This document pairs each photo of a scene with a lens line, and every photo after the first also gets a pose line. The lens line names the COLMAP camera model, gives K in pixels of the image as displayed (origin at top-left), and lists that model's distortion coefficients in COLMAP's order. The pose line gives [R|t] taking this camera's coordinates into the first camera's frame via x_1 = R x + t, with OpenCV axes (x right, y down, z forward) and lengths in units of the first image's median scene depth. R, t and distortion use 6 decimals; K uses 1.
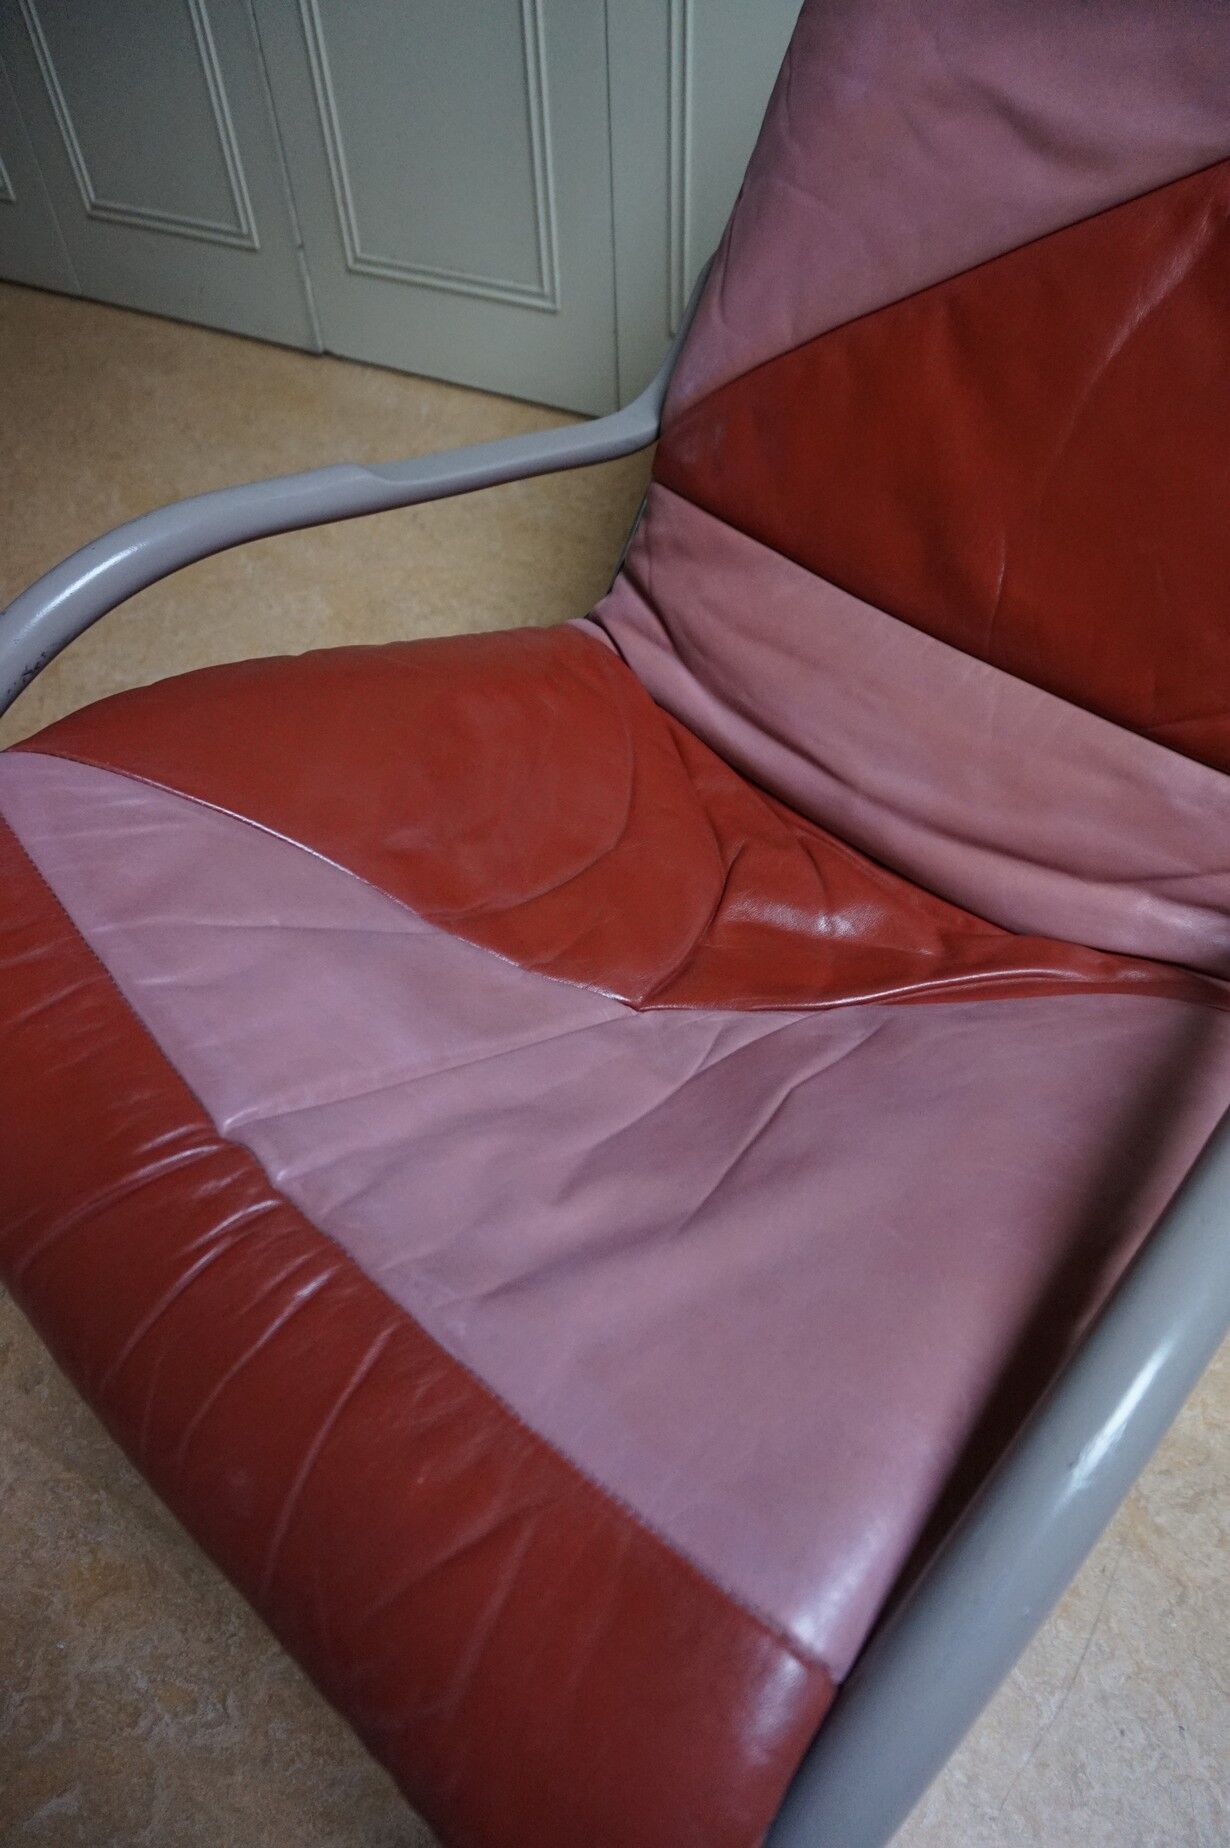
lens RADIAL K [[1285.1, 0, 615.0], [0, 1285.1, 924.0], [0, 0, 1]] dist [-0.034379, -0.001957]
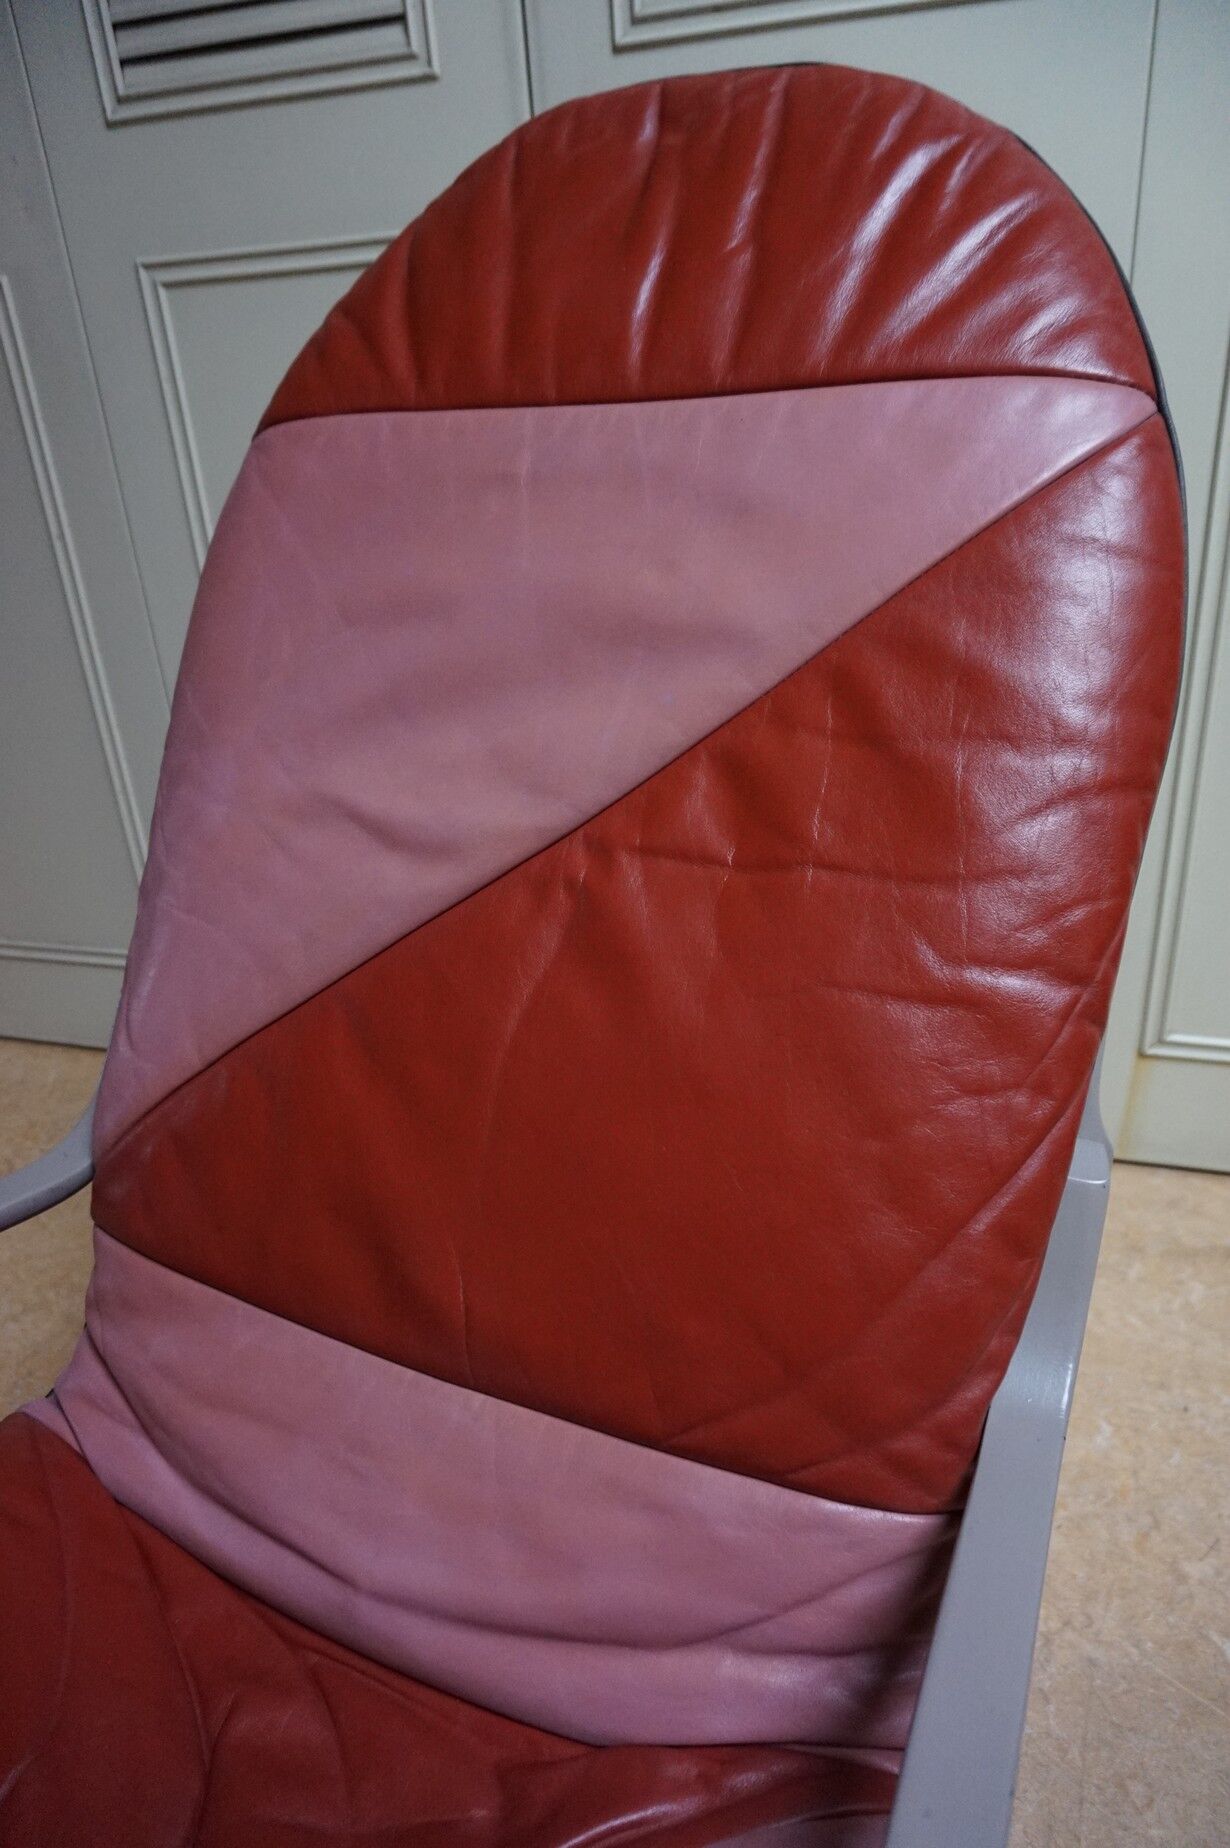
lens RADIAL K [[1285.1, 0, 615.0], [0, 1285.1, 924.0], [0, 0, 1]] dist [-0.034379, -0.001957]
pose [[0.948127, -0.164515, 0.272010, 0.202648], [0.264859, 0.882011, -0.389752, -0.125071], [-0.175795, 0.441579, 0.879832, 0.123019]]
